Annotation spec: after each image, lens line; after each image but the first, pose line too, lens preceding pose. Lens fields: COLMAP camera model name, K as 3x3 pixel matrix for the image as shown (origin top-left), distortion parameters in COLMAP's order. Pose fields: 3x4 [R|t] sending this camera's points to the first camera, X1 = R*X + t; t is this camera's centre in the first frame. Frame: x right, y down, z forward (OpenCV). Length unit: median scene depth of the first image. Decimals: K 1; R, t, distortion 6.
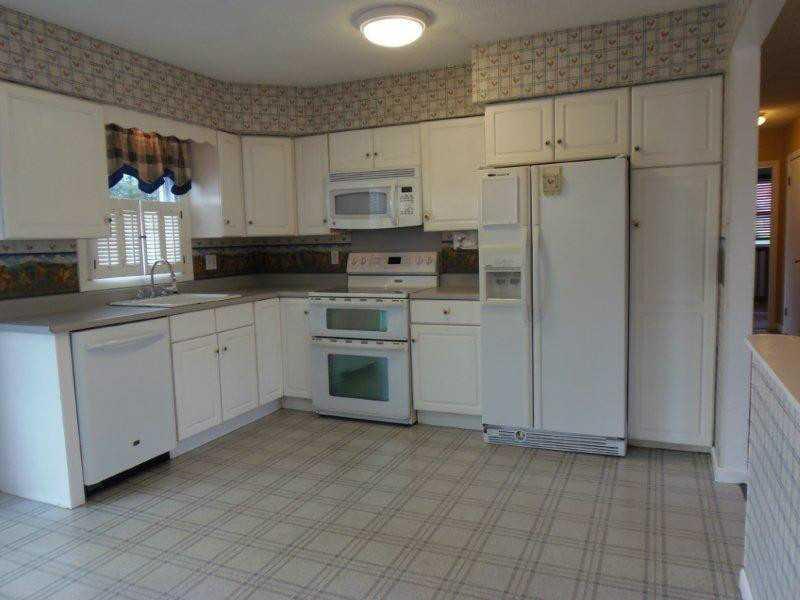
lens RADIAL K [[595.9, 0, 400.0], [0, 595.9, 300.0], [0, 0, 1]] dist [0.004240, 0.001136]
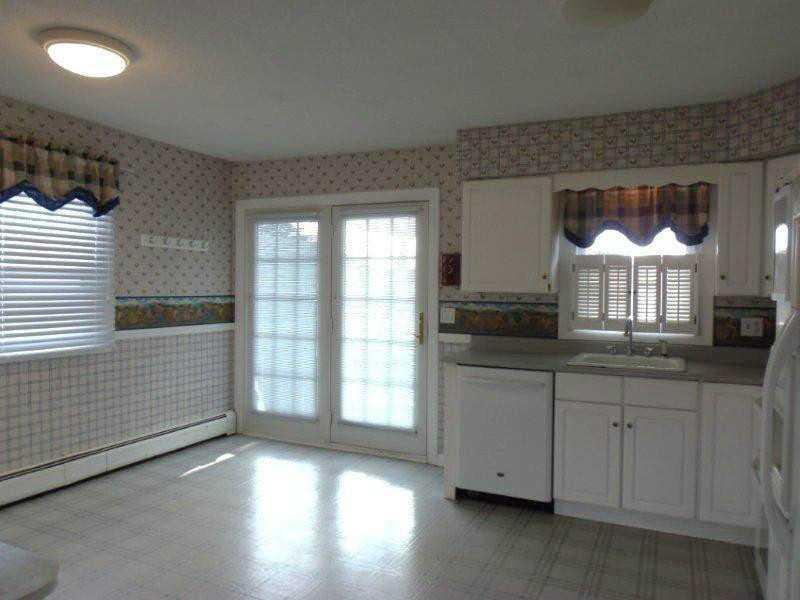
lens RADIAL K [[588.1, 0, 400.0], [0, 588.1, 300.0], [0, 0, 1]] dist [-0.019986, -0.002138]
pose [[-0.022952, 0.048262, -0.998571, 0.578784], [-0.113278, 0.992276, 0.050561, -0.108328], [0.993298, 0.114277, -0.017308, 0.706904]]
